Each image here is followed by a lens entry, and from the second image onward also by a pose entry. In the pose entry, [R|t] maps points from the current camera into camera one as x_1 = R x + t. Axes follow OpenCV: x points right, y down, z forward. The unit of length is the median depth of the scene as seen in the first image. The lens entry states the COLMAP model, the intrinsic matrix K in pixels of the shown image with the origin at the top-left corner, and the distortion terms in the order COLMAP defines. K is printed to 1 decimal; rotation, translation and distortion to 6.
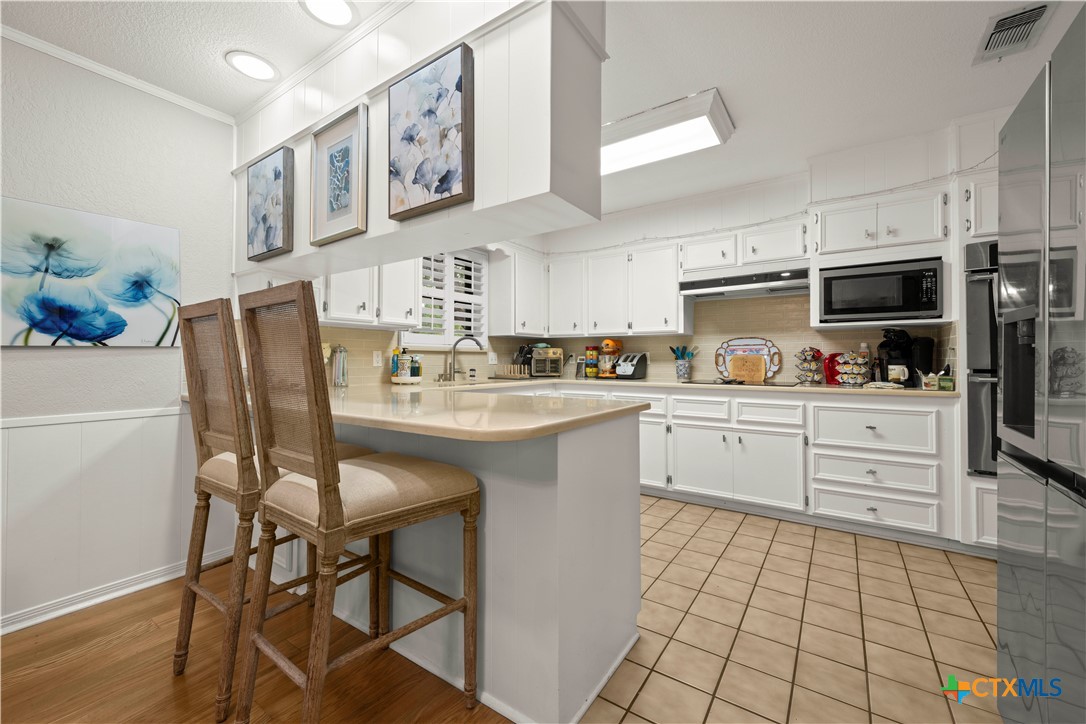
lens RADIAL K [[428.9, 0, 549.0], [0, 428.9, 363.3], [0, 0, 1]] dist [0.000135, 0.000111]
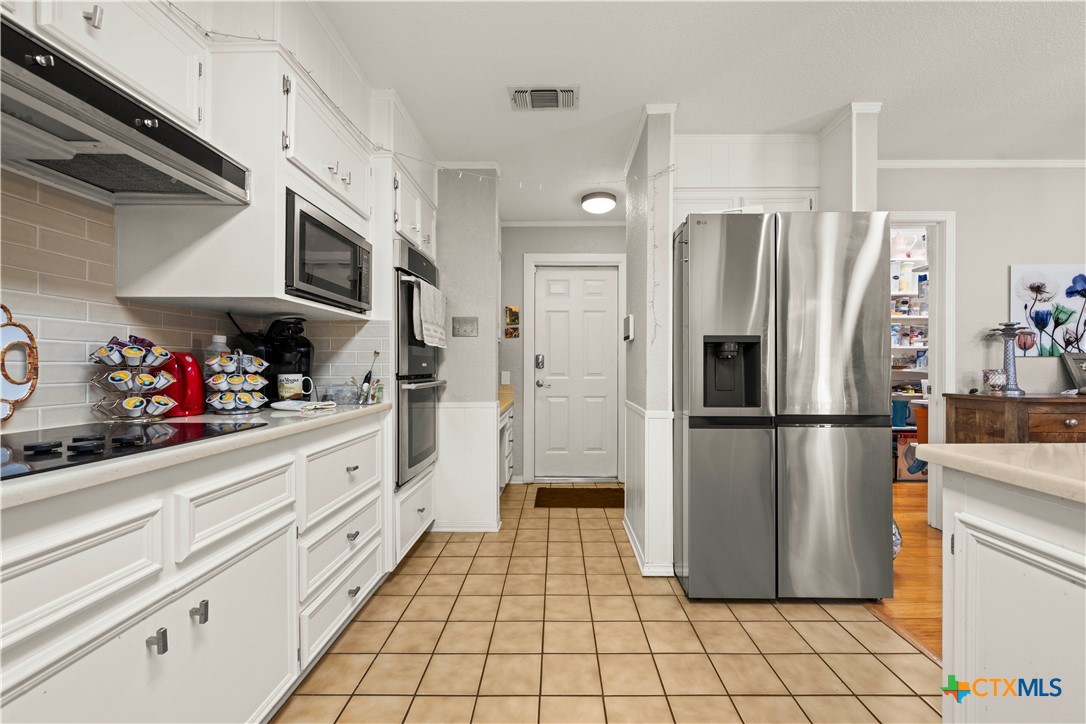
lens RADIAL K [[428.9, 0, 549.0], [0, 428.9, 363.3], [0, 0, 1]] dist [0.000135, 0.000111]
pose [[-0.557177, 0.007435, 0.830361, 0.032596], [0.007527, 0.999964, -0.003903, -0.007507], [-0.830360, 0.004076, -0.557213, 1.126547]]
